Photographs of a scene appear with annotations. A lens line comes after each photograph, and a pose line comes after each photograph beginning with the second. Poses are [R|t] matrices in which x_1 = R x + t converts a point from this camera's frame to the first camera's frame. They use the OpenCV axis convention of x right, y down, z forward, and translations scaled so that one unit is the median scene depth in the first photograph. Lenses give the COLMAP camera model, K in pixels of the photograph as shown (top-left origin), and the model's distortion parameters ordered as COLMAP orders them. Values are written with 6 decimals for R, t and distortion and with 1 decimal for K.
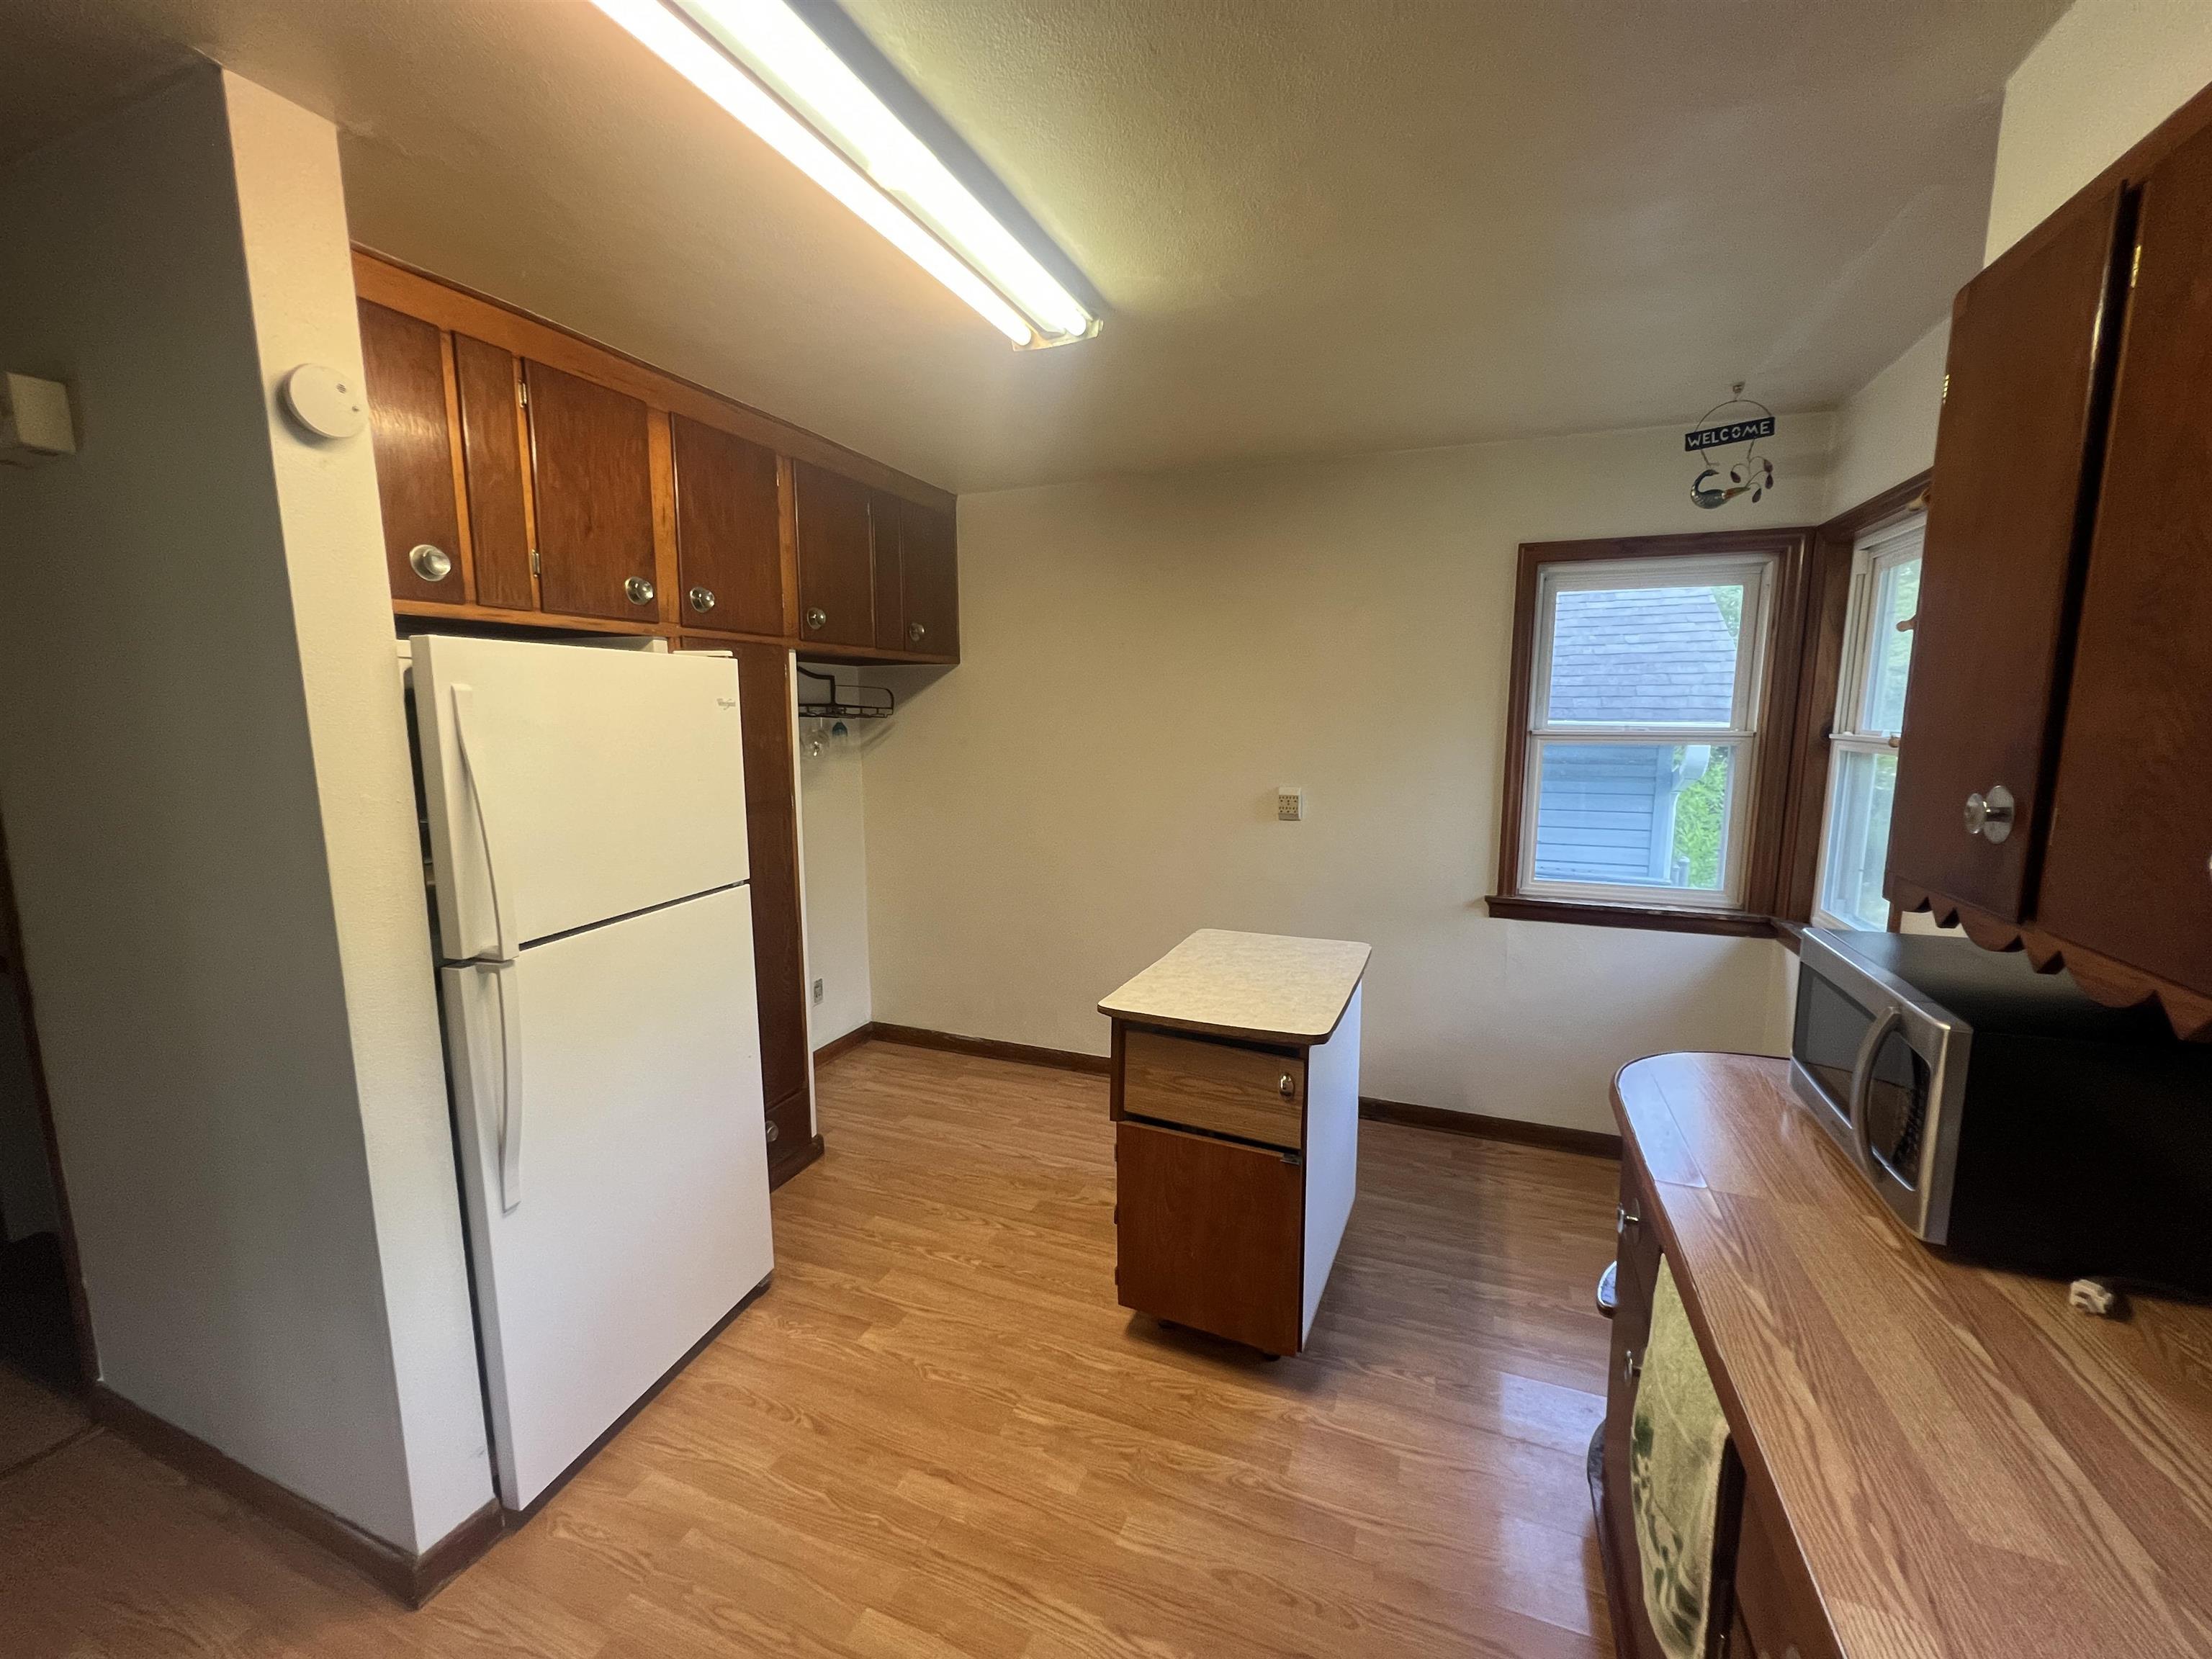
lens RADIAL K [[887.2, 0, 1113.8], [0, 887.2, 831.4], [0, 0, 1]] dist [-0.003331, 0.000808]
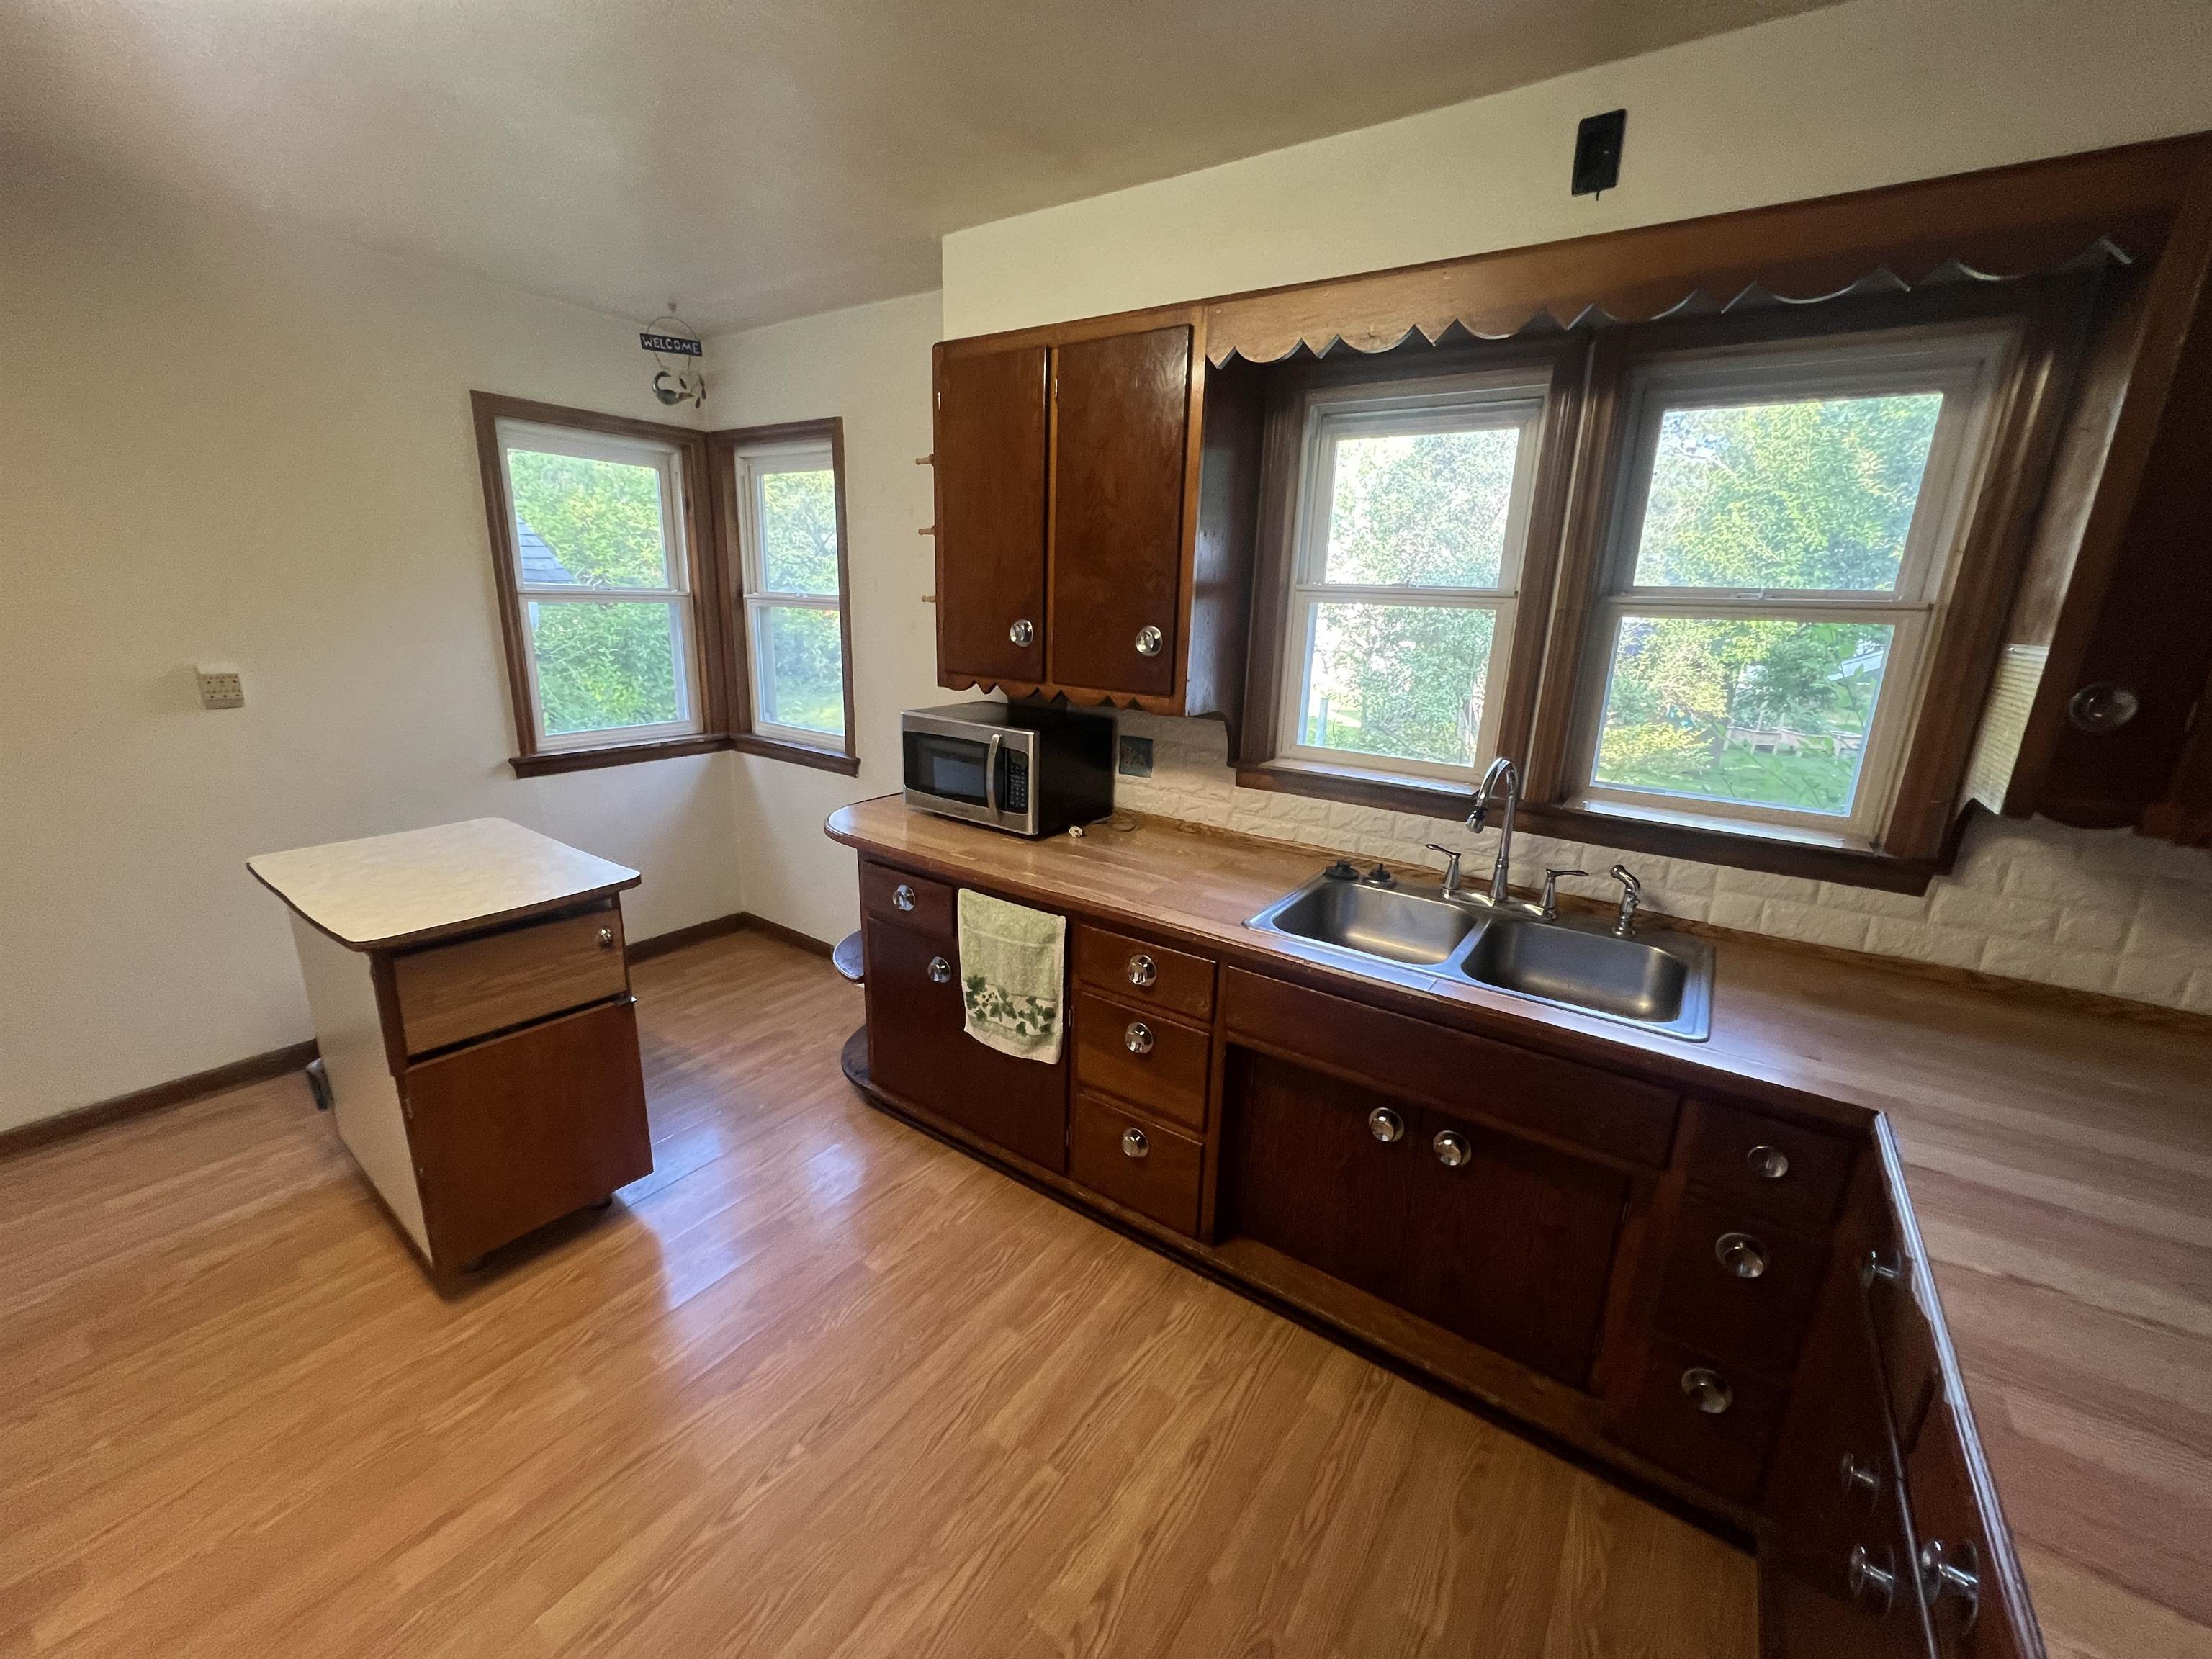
lens RADIAL K [[887.2, 0, 1114.8], [0, 887.2, 831.8], [0, 0, 1]] dist [-0.003331, 0.000808]
pose [[0.220254, -0.245908, 0.943937, -0.507339], [0.099415, 0.968322, 0.229063, -0.010802], [-0.970363, 0.043390, 0.237724, 0.133329]]
